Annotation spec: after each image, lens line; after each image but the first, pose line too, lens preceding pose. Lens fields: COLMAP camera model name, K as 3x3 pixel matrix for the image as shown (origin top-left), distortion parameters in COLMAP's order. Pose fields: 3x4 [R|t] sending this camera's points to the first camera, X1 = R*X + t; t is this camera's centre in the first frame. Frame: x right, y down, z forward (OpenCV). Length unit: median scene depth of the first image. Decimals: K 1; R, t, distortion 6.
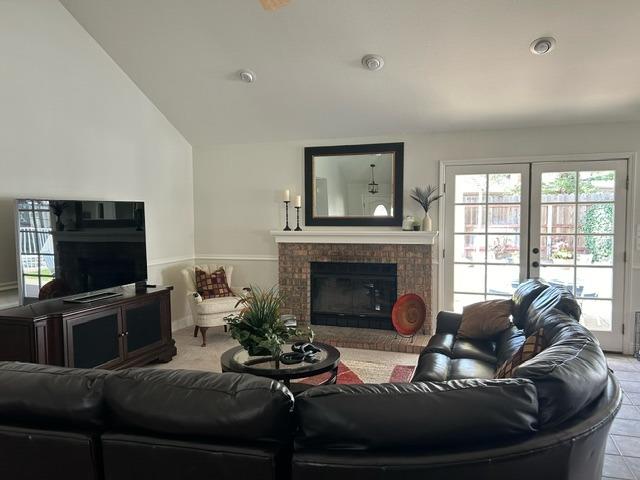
lens RADIAL K [[483.6, 0, 320.0], [0, 483.6, 240.0], [0, 0, 1]] dist [0.077802, -0.085568]
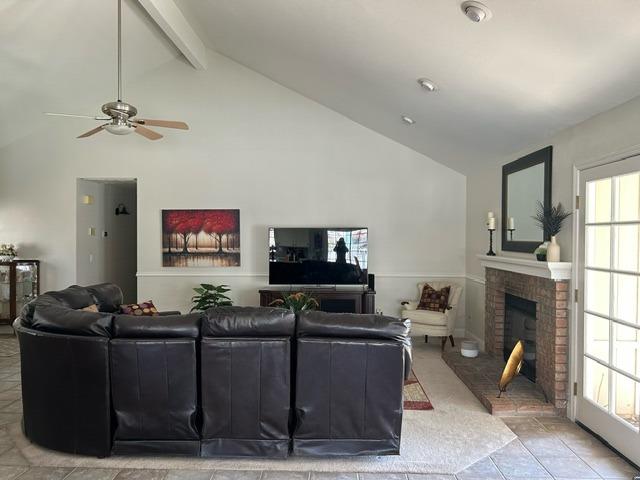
lens RADIAL K [[483.6, 0, 320.0], [0, 483.6, 240.0], [0, 0, 1]] dist [0.077802, -0.085568]
pose [[0.256876, 0.006893, -0.966420, 0.789707], [-0.033425, 0.999440, -0.001756, -0.036401], [0.965866, 0.032754, 0.256963, 0.431800]]
